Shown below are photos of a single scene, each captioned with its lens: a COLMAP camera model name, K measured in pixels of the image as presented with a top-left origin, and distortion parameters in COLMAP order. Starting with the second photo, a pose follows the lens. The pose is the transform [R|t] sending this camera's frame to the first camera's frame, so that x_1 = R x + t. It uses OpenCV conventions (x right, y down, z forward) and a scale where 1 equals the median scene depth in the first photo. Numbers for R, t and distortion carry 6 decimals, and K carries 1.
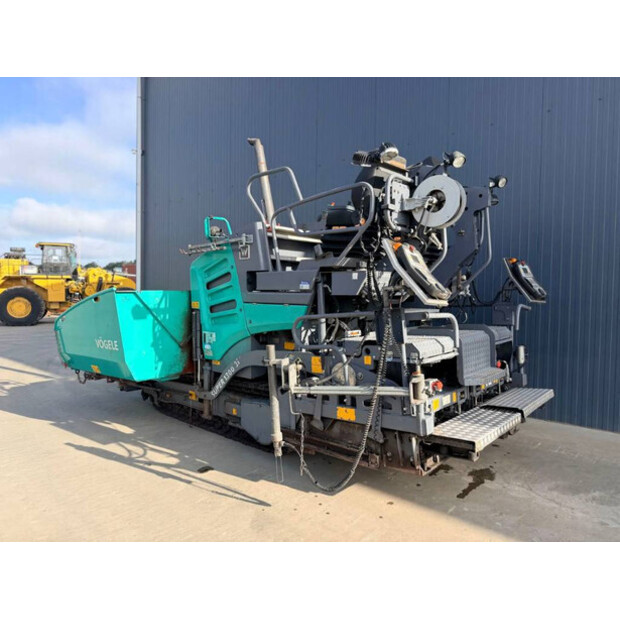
lens RADIAL K [[446.0, 0, 310.5], [0, 446.0, 306.7], [0, 0, 1]] dist [0.028389, -0.023017]
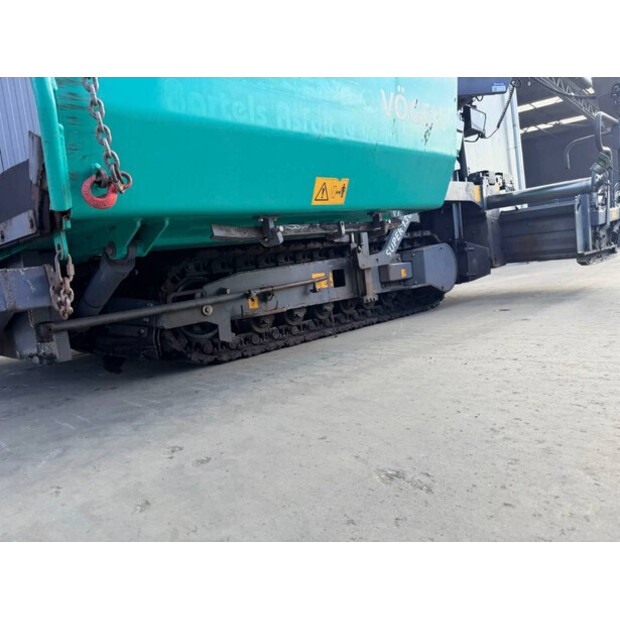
lens RADIAL K [[436.7, 0, 310.0], [0, 436.7, 309.6], [0, 0, 1]] dist [-0.008486, -0.001807]
pose [[0.019317, -0.081394, 0.996495, -0.925761], [0.150146, 0.985614, 0.077595, 0.226656], [-0.988475, 0.148120, 0.031260, 1.194644]]
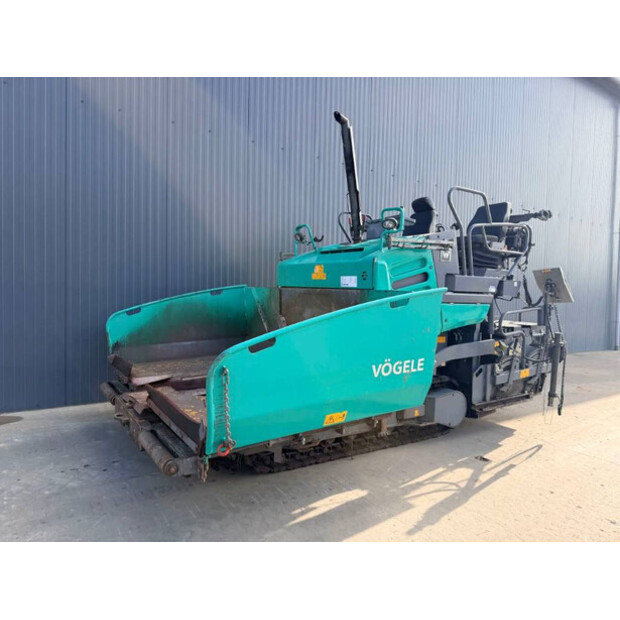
lens RADIAL K [[446.0, 0, 312.6], [0, 446.0, 311.9], [0, 0, 1]] dist [0.028389, -0.023017]
pose [[0.234980, -0.048302, 0.970799, -1.242437], [0.004253, 0.998806, 0.048666, -0.040917], [-0.971991, -0.007306, 0.234905, 1.045327]]
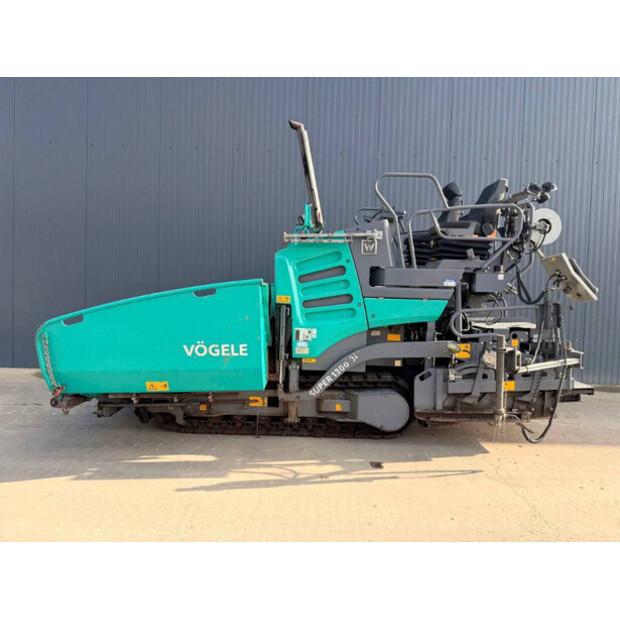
lens RADIAL K [[446.0, 0, 307.7], [0, 446.0, 306.7], [0, 0, 1]] dist [0.028389, -0.023017]
pose [[0.737115, -0.020247, 0.675464, -0.926532], [-0.000601, 0.999531, 0.030617, -0.018504], [-0.675767, -0.022974, 0.736757, 0.342805]]
